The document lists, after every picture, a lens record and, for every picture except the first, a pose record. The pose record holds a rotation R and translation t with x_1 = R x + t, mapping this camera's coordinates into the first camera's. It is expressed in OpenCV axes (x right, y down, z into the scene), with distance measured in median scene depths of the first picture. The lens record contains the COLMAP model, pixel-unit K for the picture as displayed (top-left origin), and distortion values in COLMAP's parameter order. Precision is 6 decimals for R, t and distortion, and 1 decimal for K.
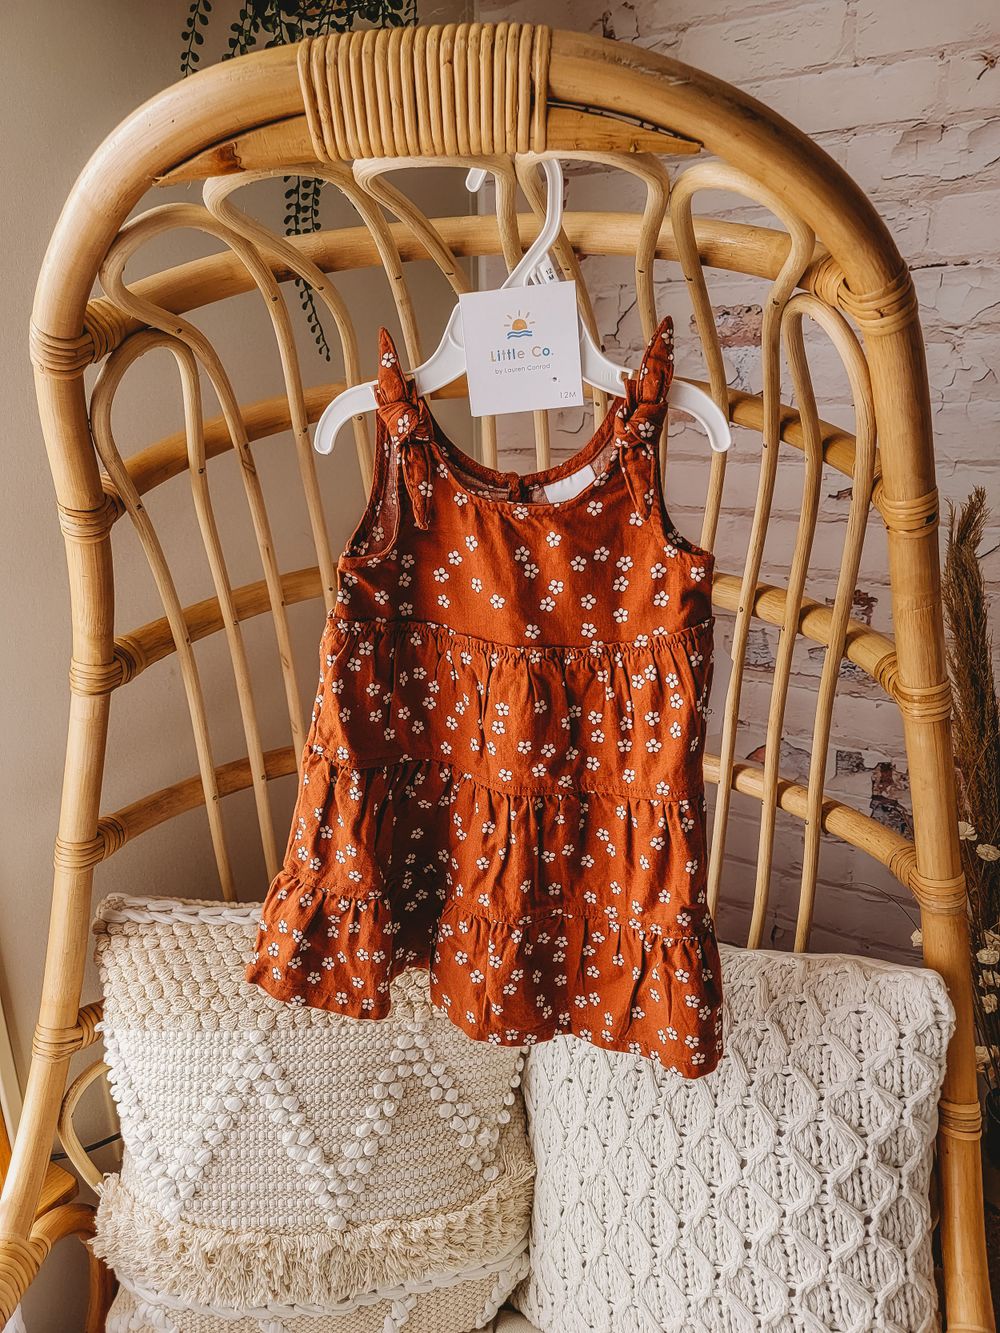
lens RADIAL K [[936.0, 0, 512.7], [0, 936.0, 678.3], [0, 0, 1]] dist [0.060660, -0.057889]
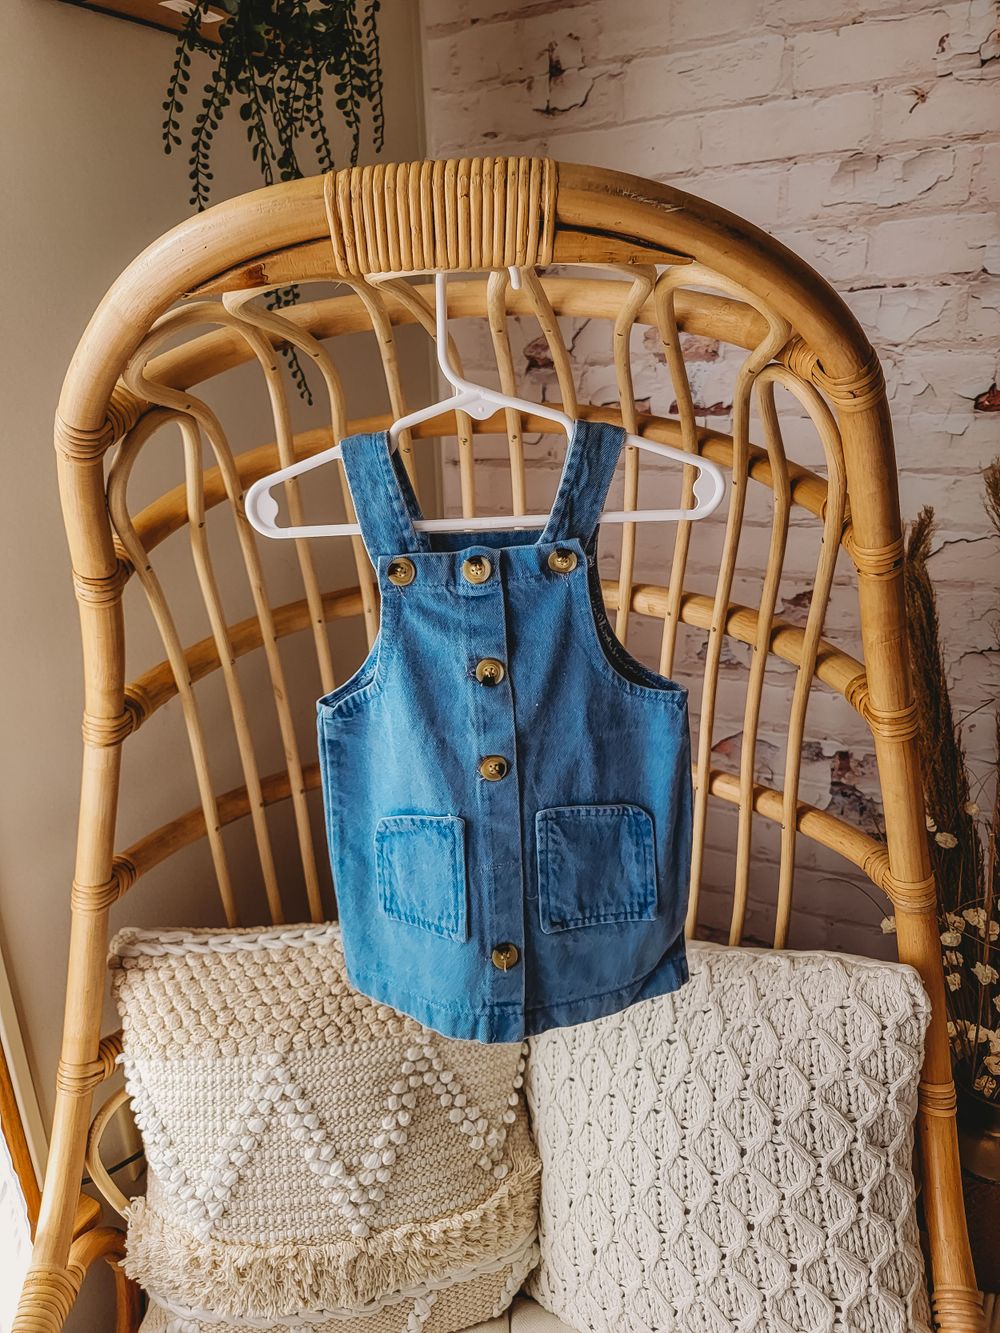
lens RADIAL K [[936.0, 0, 493.2], [0, 936.0, 655.0], [0, 0, 1]] dist [0.060660, -0.057889]
pose [[0.997886, -0.044273, 0.047569, -0.060439], [0.043575, 0.998928, 0.015616, -0.074749], [-0.048209, -0.013510, 0.998746, -0.051919]]
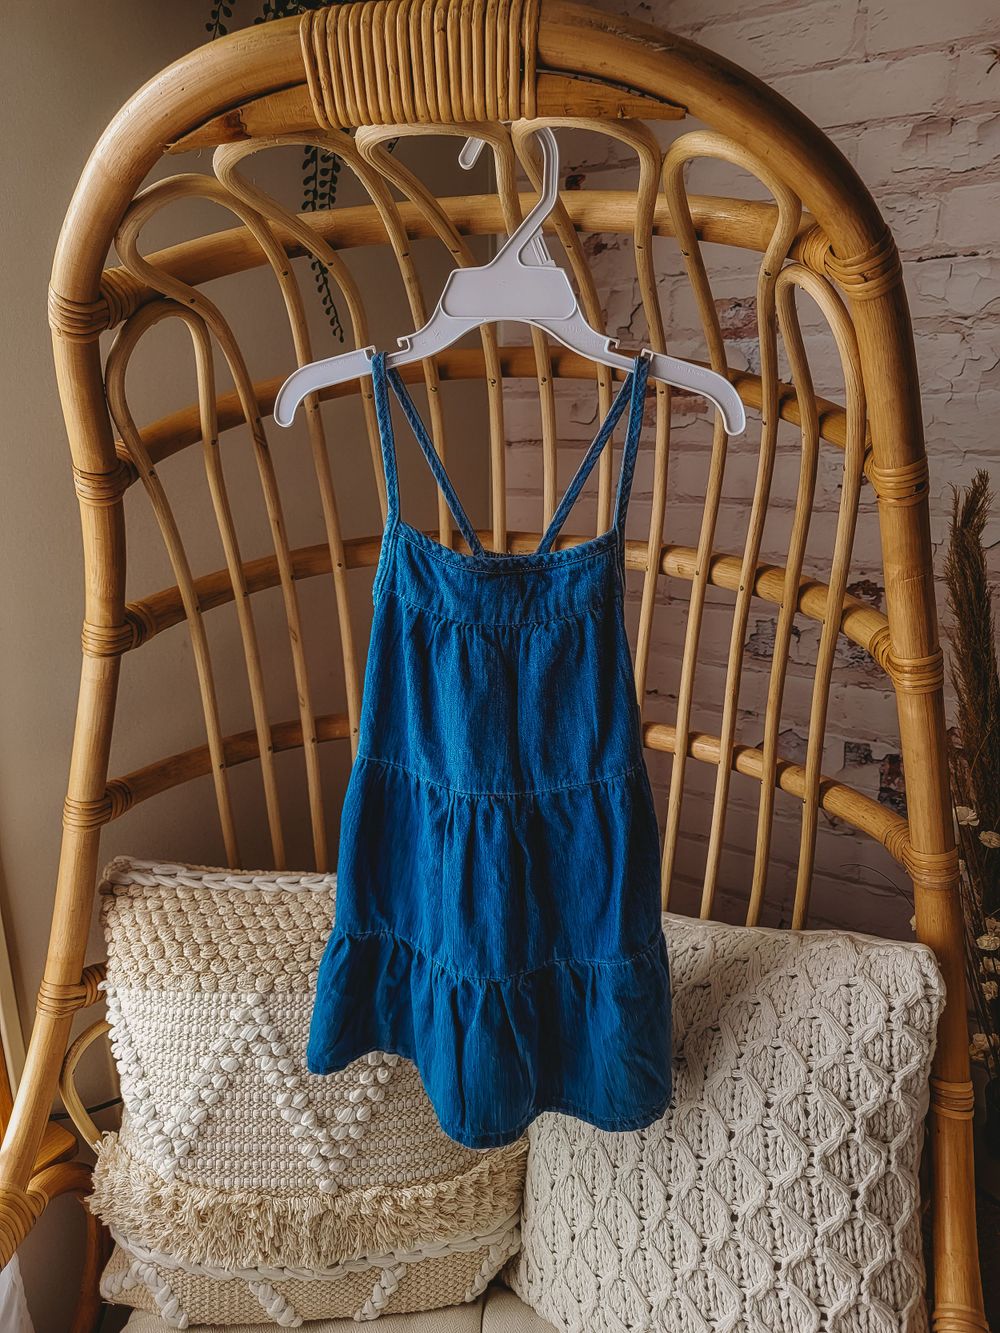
lens RADIAL K [[936.0, 0, 509.6], [0, 936.0, 667.4], [0, 0, 1]] dist [0.060660, -0.057889]
pose [[0.999334, 0.018632, -0.031390, 0.028948], [-0.019362, 0.999546, -0.023094, 0.041612], [0.030945, 0.023686, 0.999240, -0.014756]]
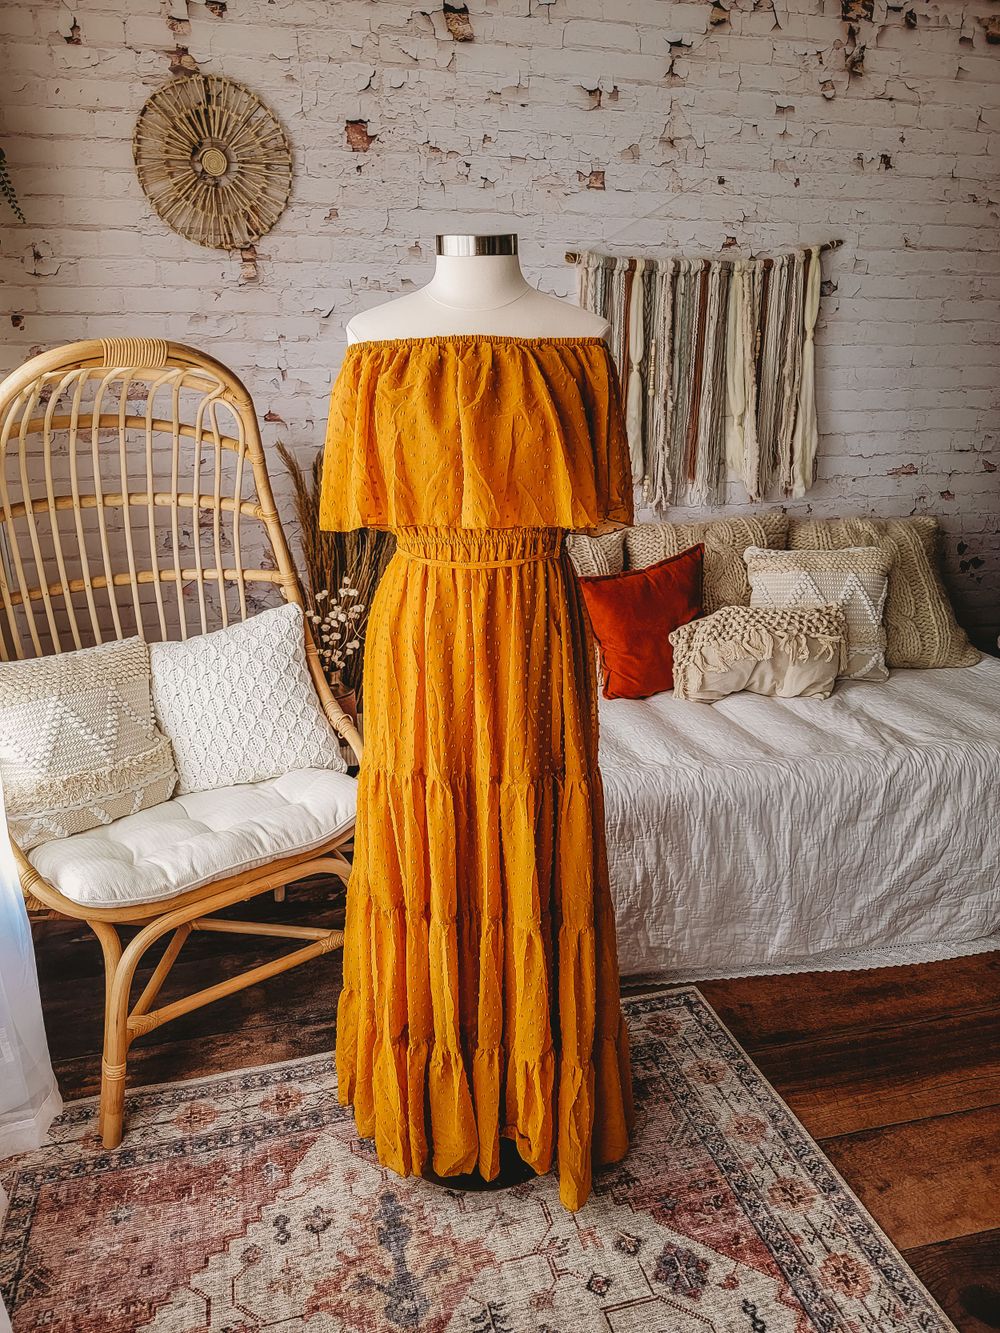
lens RADIAL K [[936.0, 0, 493.3], [0, 936.0, 667.8], [0, 0, 1]] dist [0.060660, -0.057889]
pose [[0.696830, -0.215517, 0.684091, -1.133791], [0.226595, 0.971088, 0.075117, 0.380688], [-0.680502, 0.102668, 0.725518, -1.516577]]
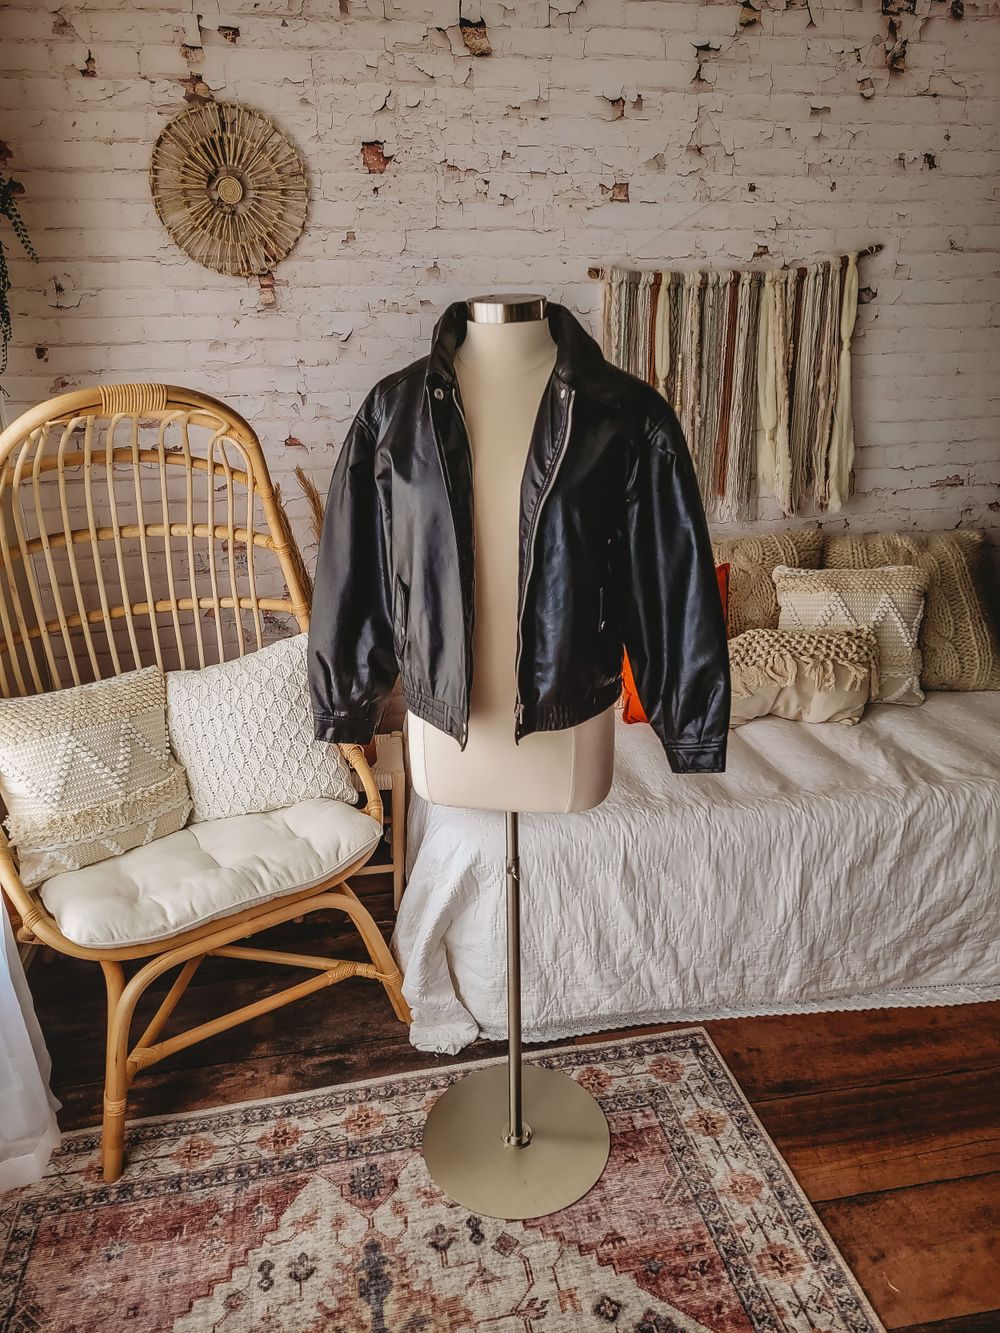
lens RADIAL K [[936.0, 0, 499.1], [0, 936.0, 664.6], [0, 0, 1]] dist [0.060660, -0.057889]
pose [[0.742004, -0.226360, 0.631024, -0.957653], [0.225842, 0.970653, 0.082630, 0.259617], [-0.631210, 0.081200, 0.771350, -1.625732]]
